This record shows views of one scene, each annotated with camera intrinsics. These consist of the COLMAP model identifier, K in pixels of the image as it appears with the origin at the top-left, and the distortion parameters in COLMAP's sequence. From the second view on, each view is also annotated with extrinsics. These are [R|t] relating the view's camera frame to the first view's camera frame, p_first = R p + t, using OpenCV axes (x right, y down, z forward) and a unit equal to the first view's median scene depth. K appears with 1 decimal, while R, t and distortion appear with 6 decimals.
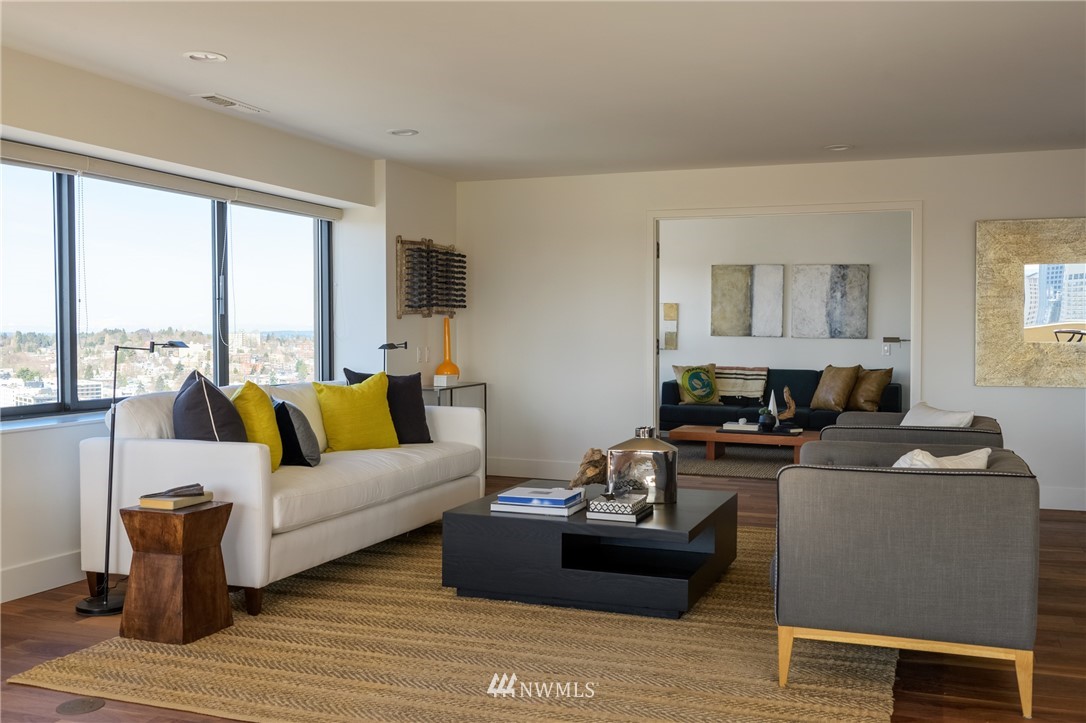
lens RADIAL K [[1041.5, 0, 543.0], [0, 1041.5, 361.5], [0, 0, 1]] dist [0.001526, 0.000988]
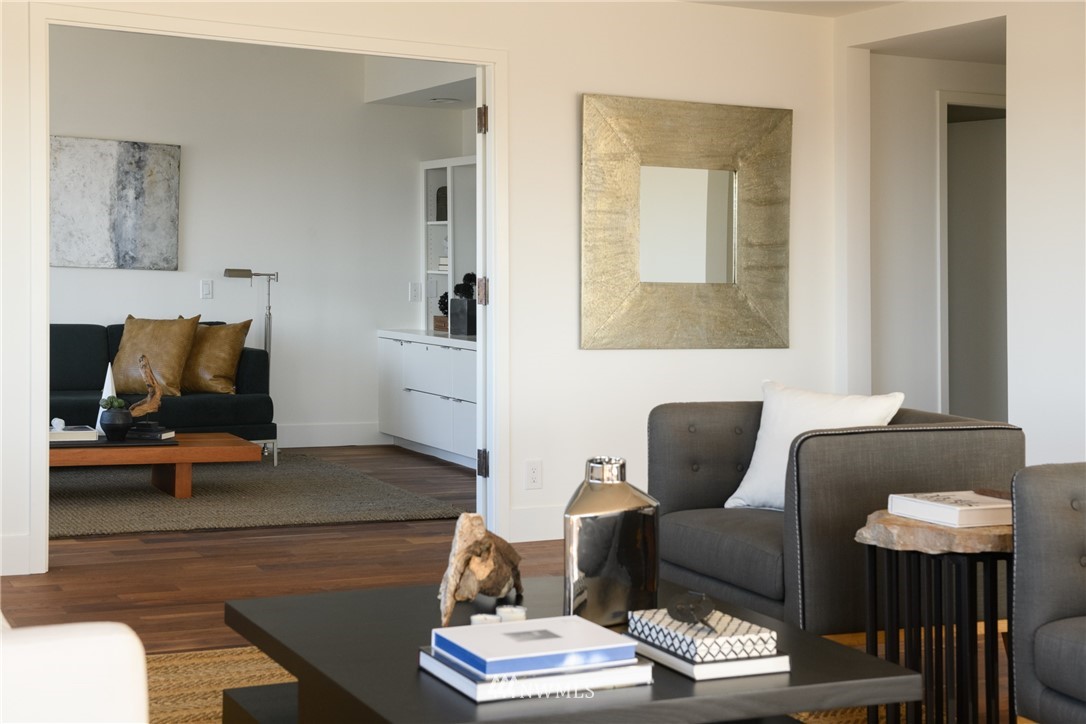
lens RADIAL K [[1556.4, 0, 543.1], [0, 1556.4, 256.0], [0, 0, 1]] dist [0.032155, 0.021846]
pose [[0.670700, 0.023064, 0.741370, -0.209726], [-0.000951, 0.999542, -0.030236, -0.003559], [-0.741728, 0.019574, 0.670415, 0.256178]]
